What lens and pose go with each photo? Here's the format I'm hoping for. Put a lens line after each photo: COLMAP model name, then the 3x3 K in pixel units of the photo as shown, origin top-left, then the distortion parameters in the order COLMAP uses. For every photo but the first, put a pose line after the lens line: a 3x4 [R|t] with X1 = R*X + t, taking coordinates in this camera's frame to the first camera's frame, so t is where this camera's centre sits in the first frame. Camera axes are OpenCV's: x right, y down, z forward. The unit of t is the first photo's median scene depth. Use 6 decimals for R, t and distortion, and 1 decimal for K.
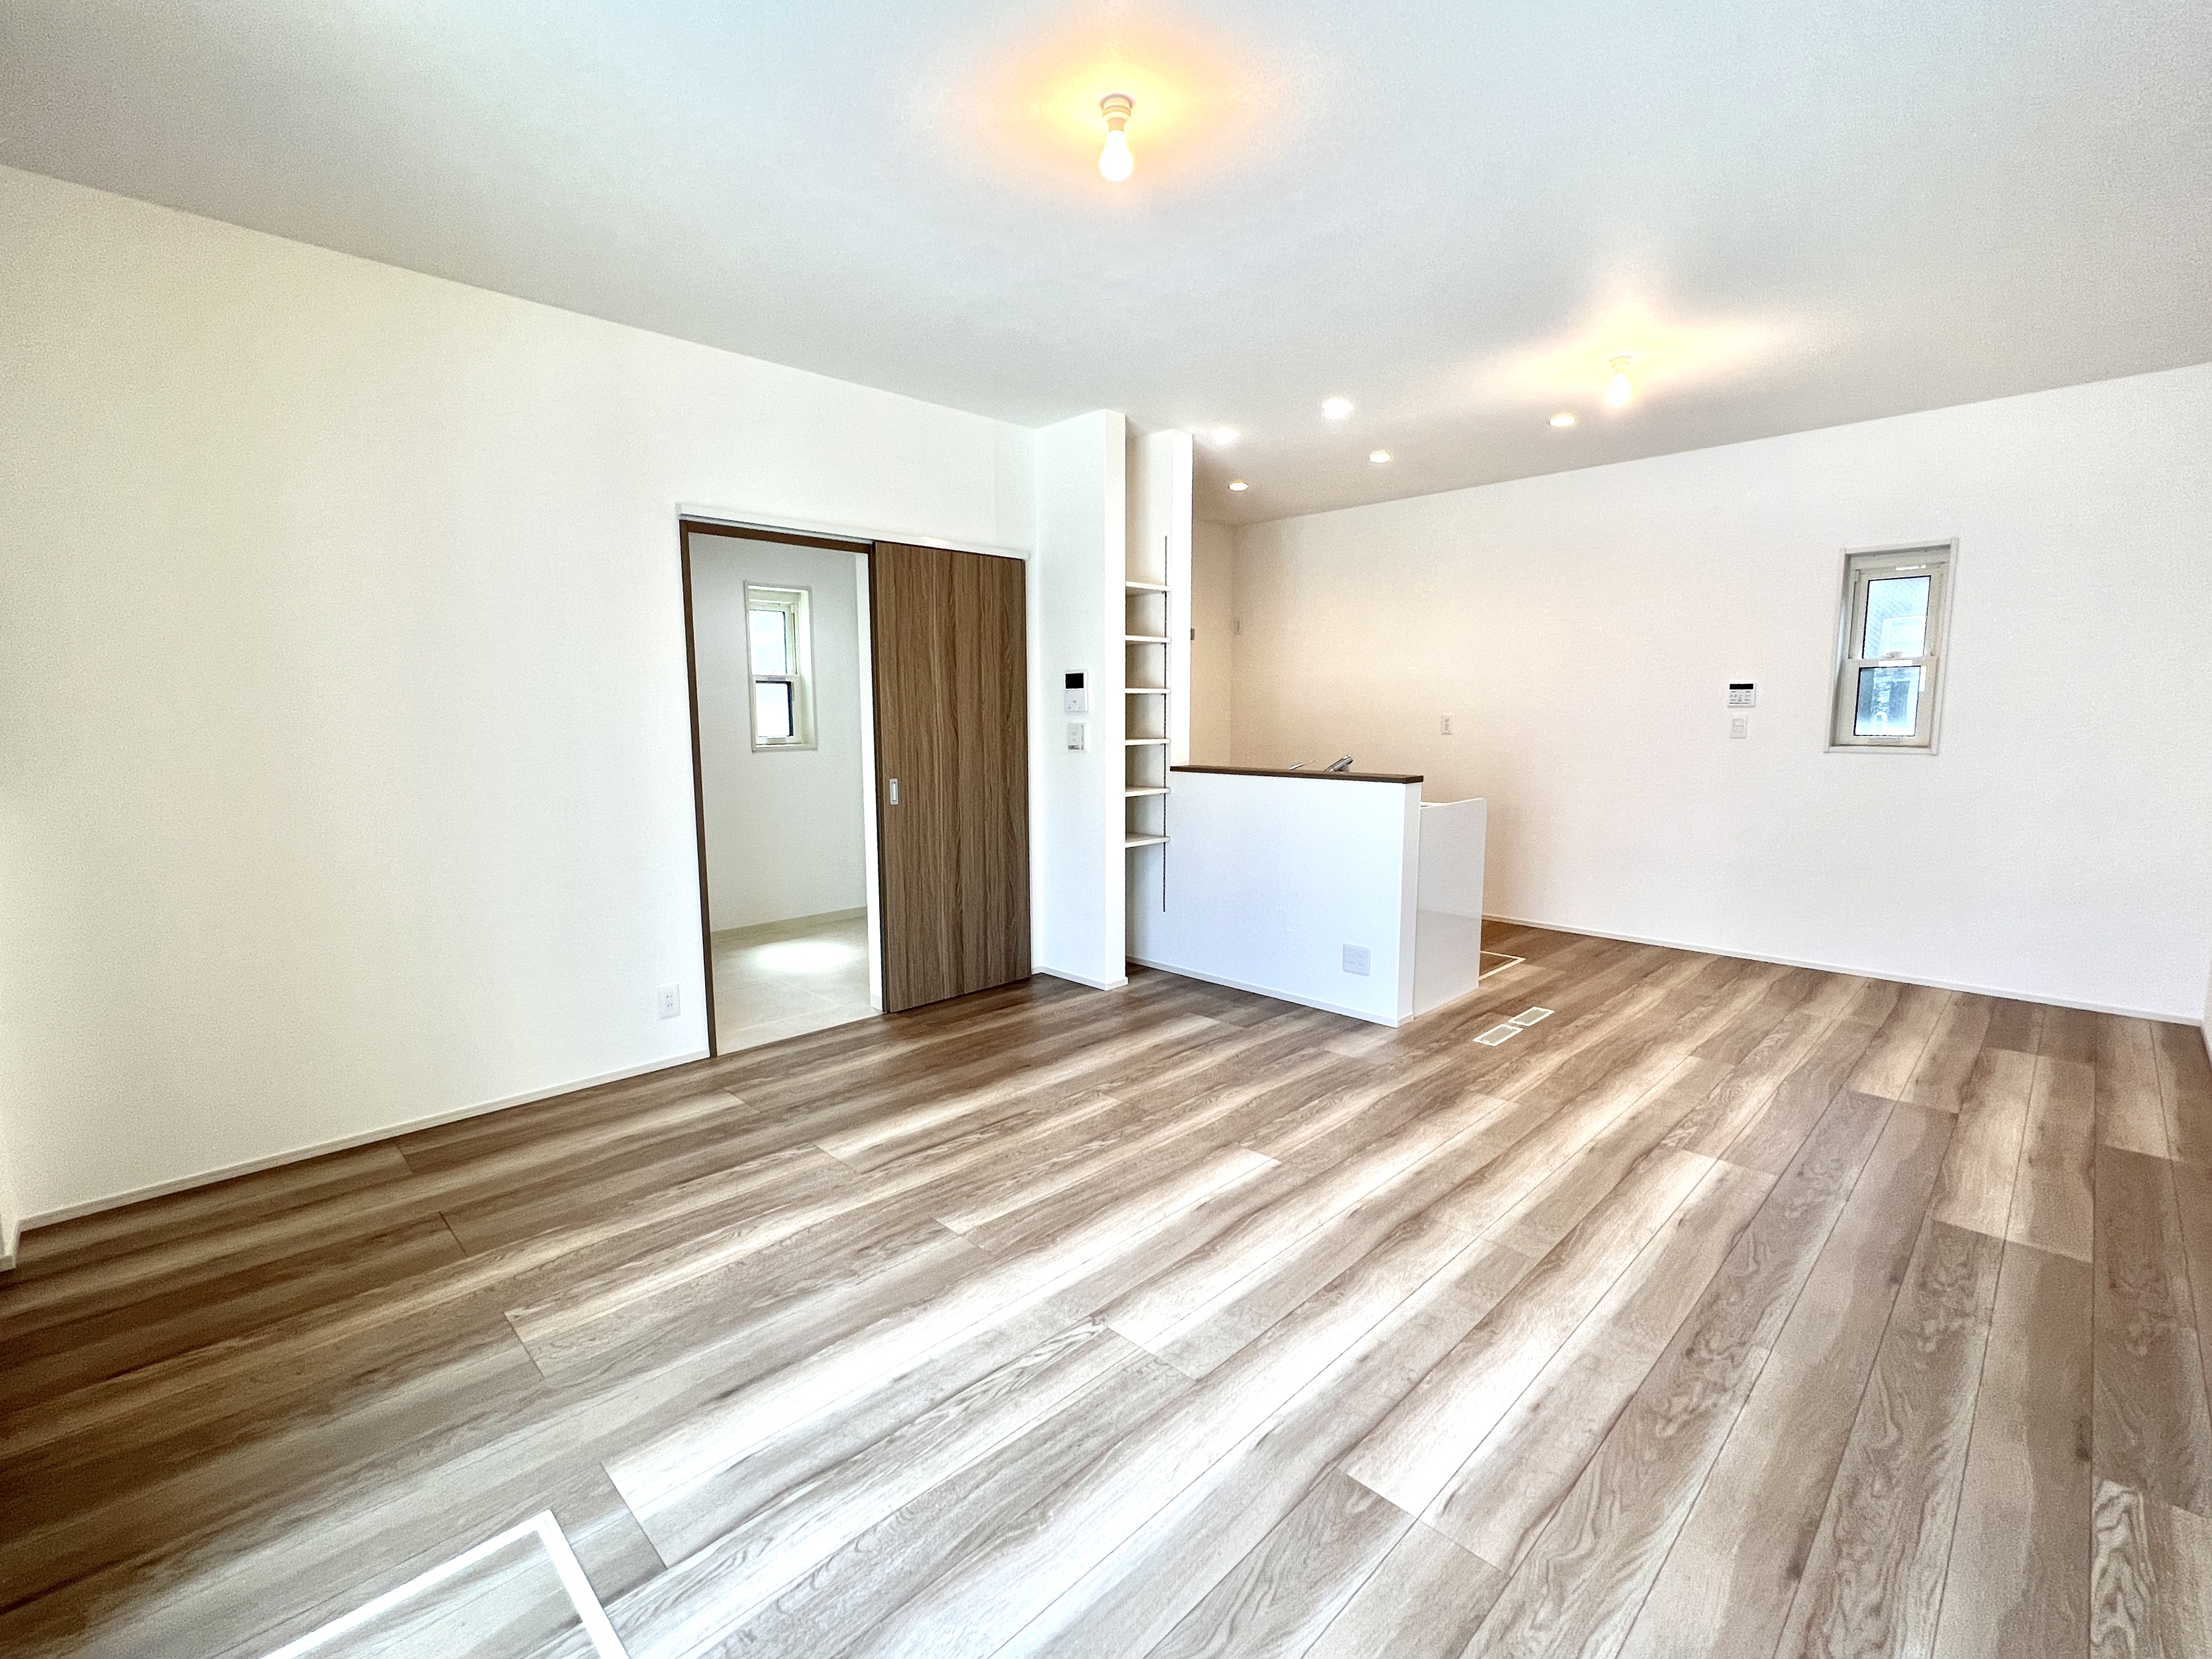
lens RADIAL K [[979.3, 0, 1073.6], [0, 979.3, 831.6], [0, 0, 1]] dist [-0.001636, 0.000190]
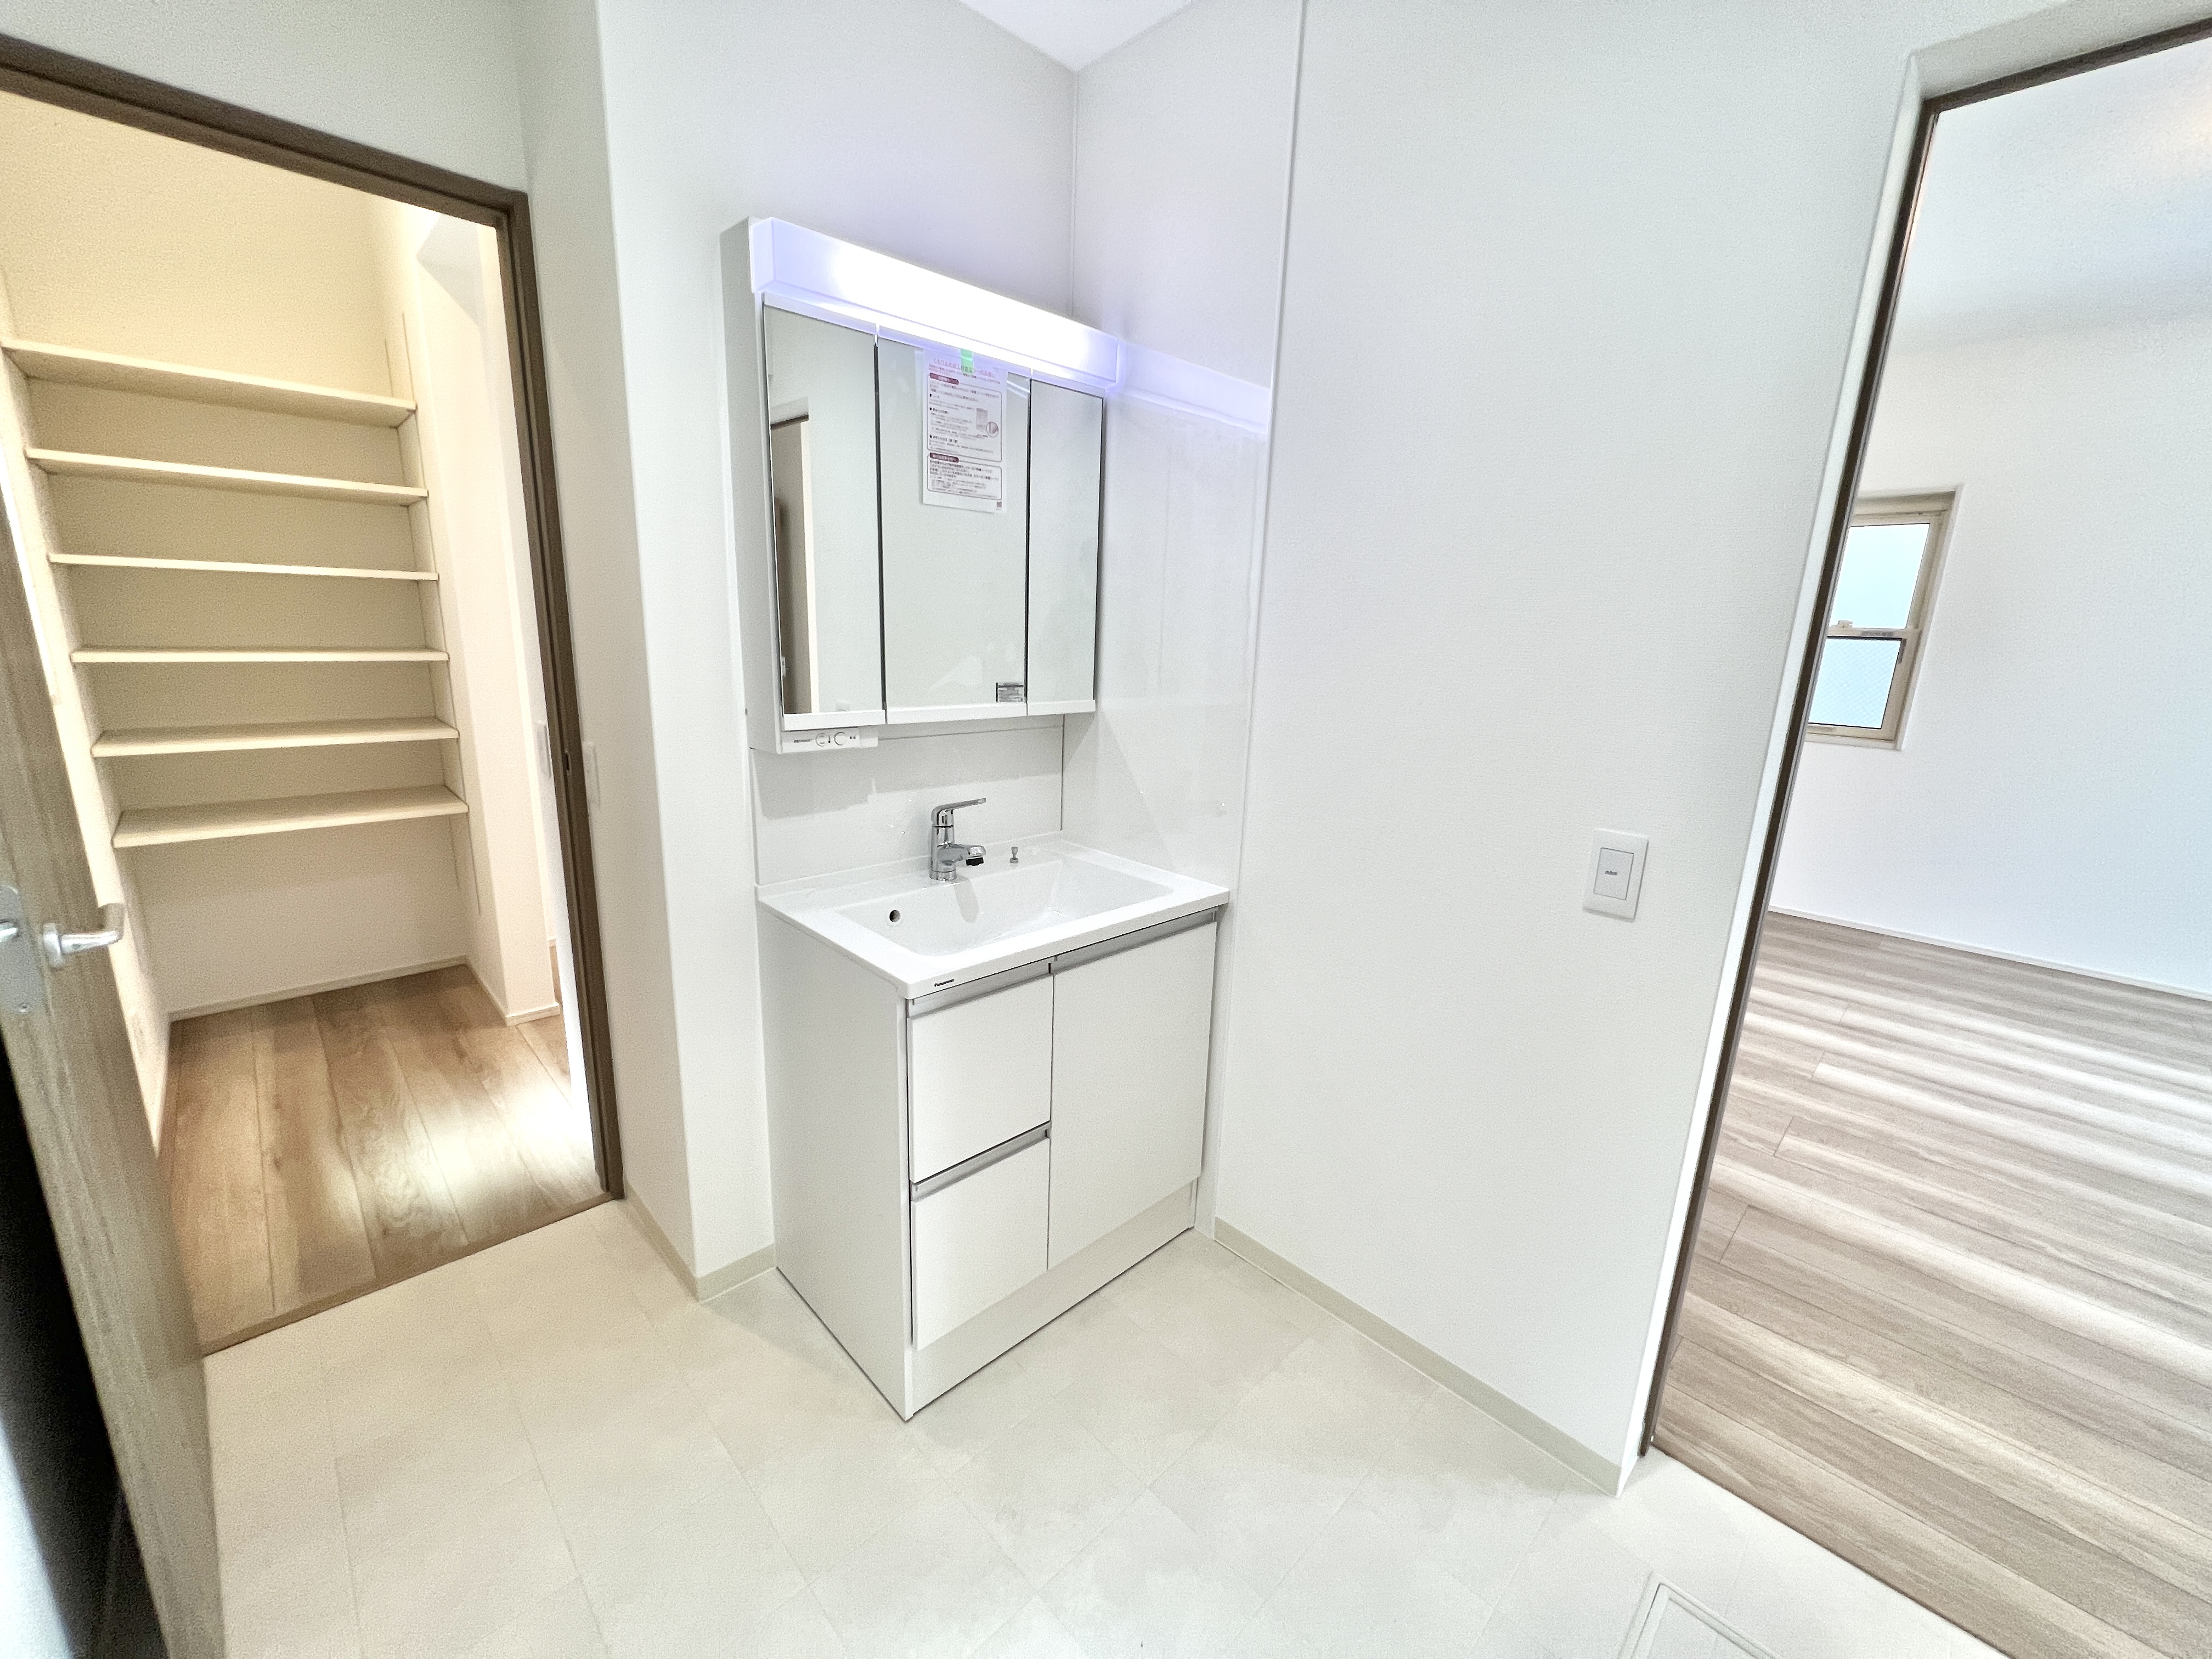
lens RADIAL K [[884.3, 0, 1101.8], [0, 884.3, 826.4], [0, 0, 1]] dist [-0.002479, 0.000221]
pose [[-0.003726, -0.218042, 0.975932, -0.654602], [0.093281, 0.971608, 0.217432, -0.206365], [-0.995633, 0.091846, 0.016719, 1.624660]]
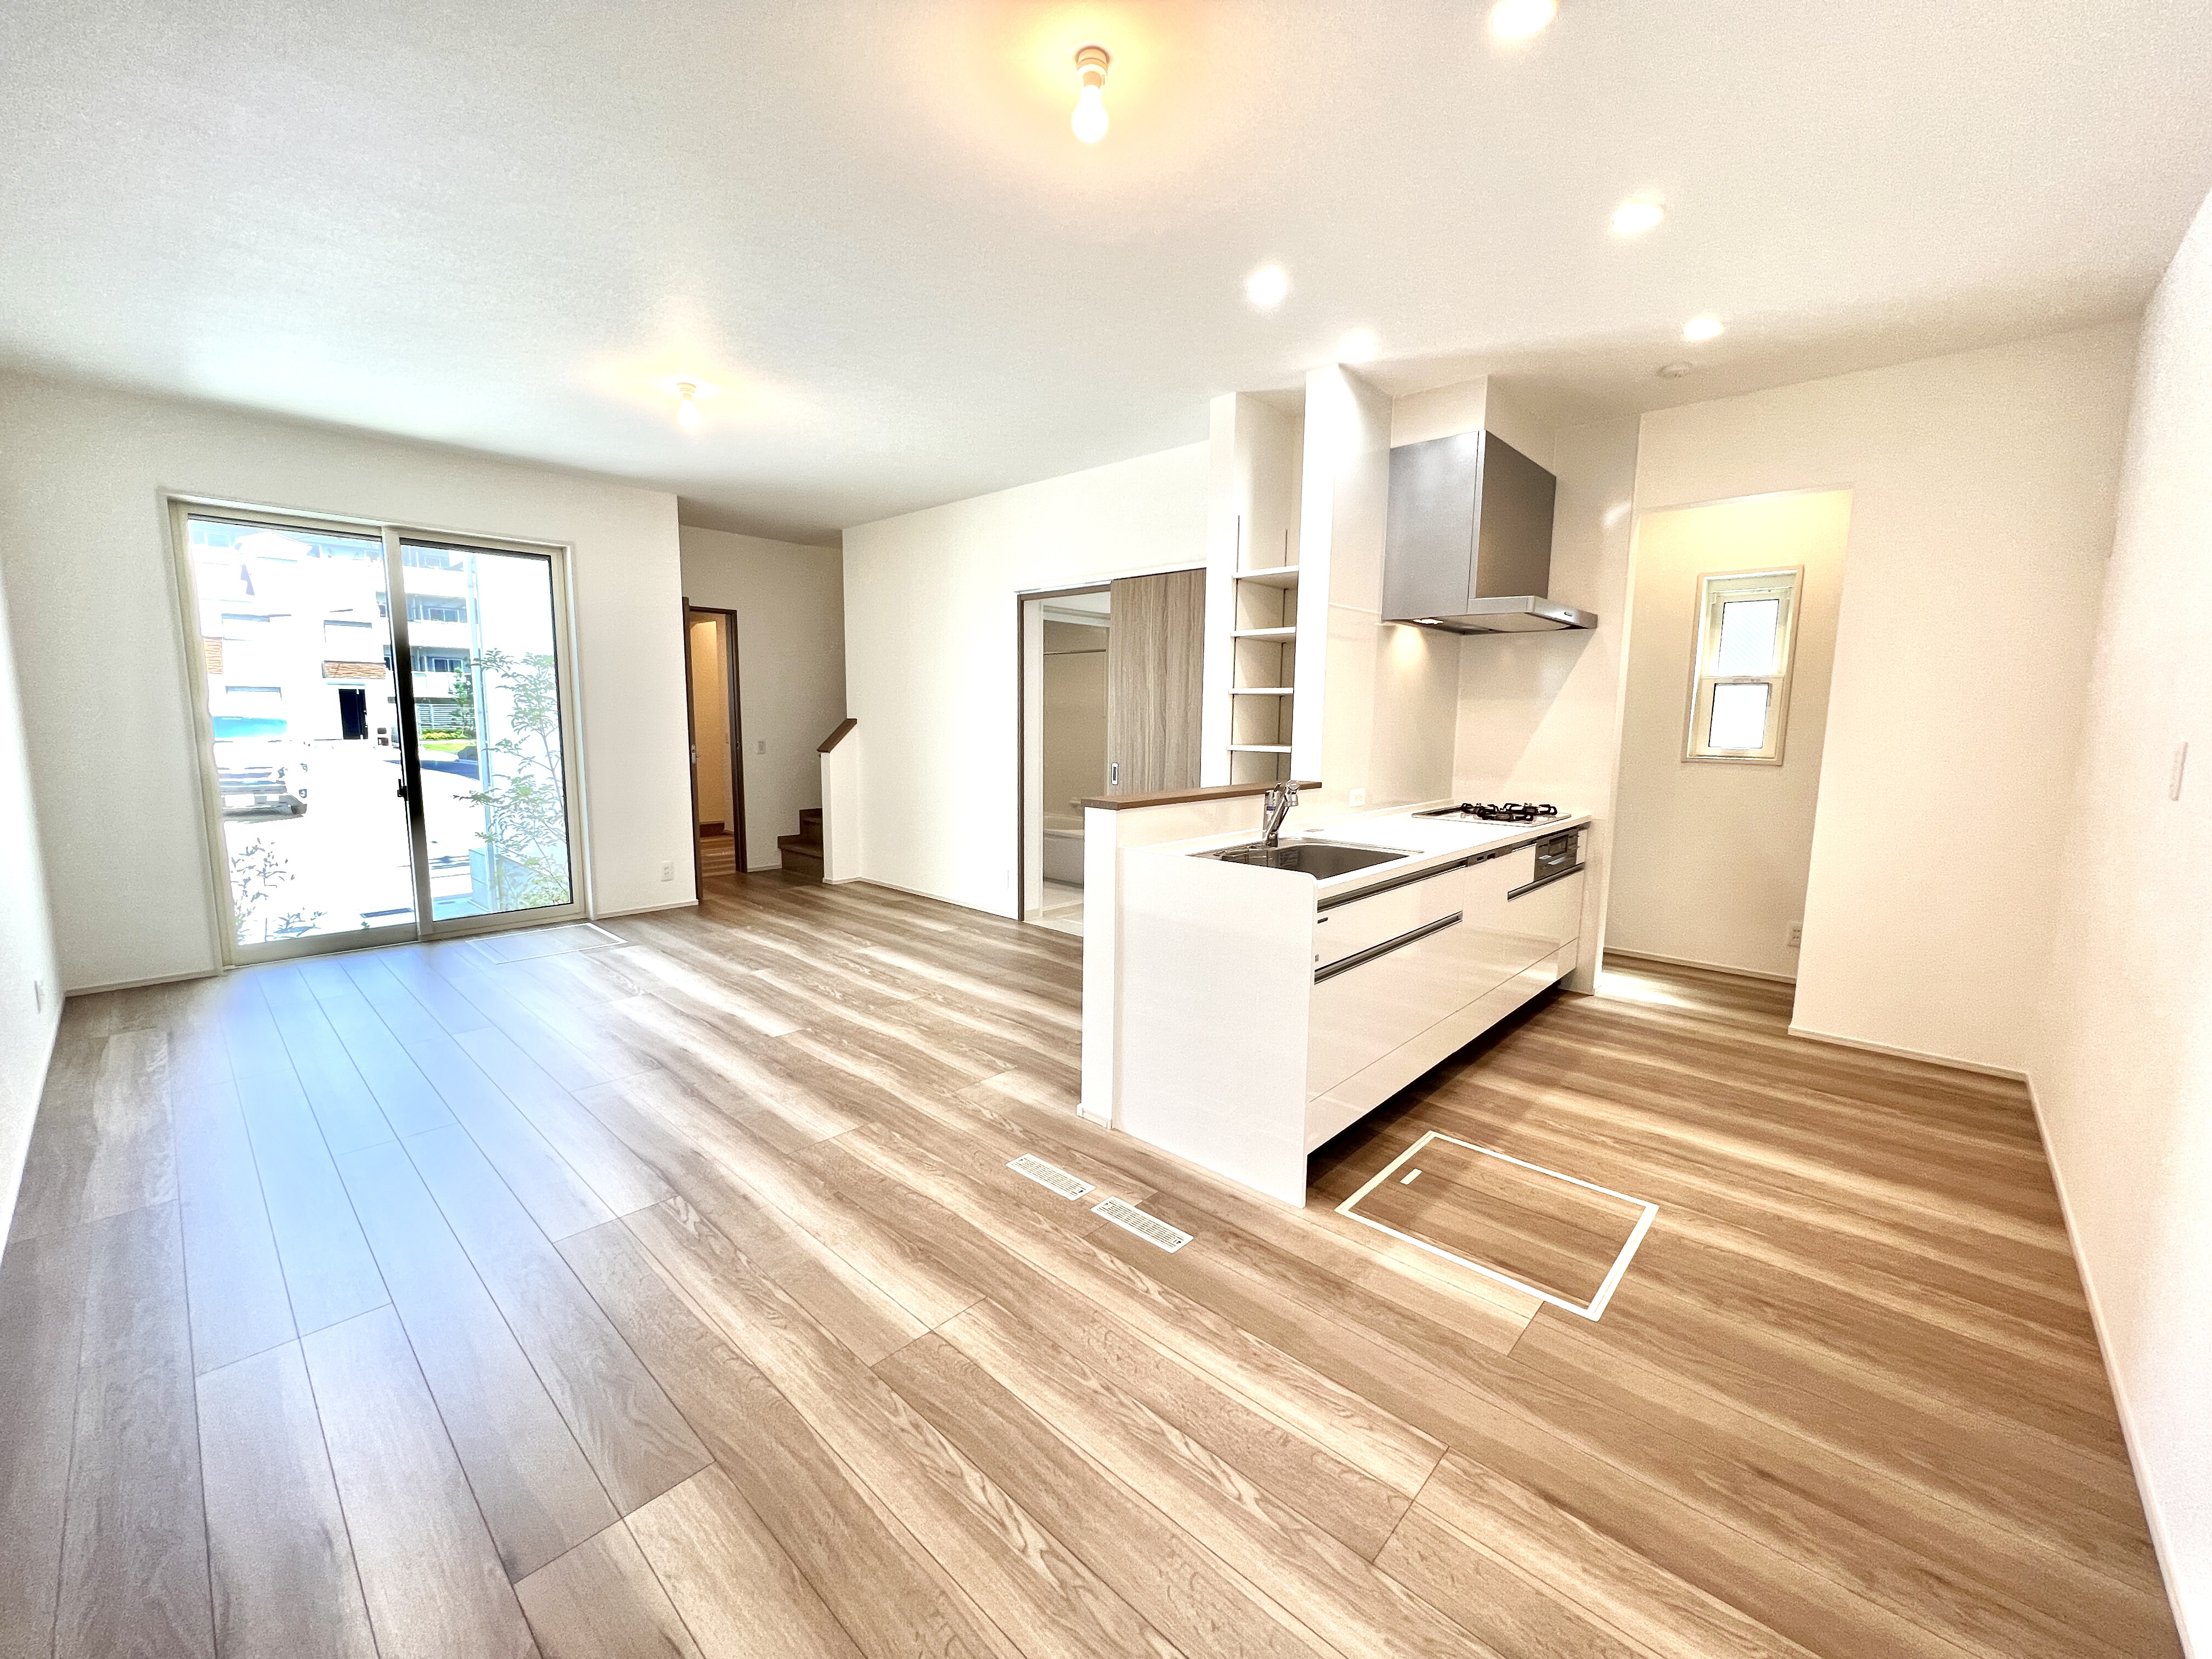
lens RADIAL K [[884.3, 0, 1101.8], [0, 884.3, 826.4], [0, 0, 1]] dist [-0.002479, 0.000221]
pose [[0.057122, 0.133392, -0.989416, 1.292506], [-0.136203, 0.982809, 0.124638, -0.152975], [0.989033, 0.127642, 0.074308, 1.205109]]
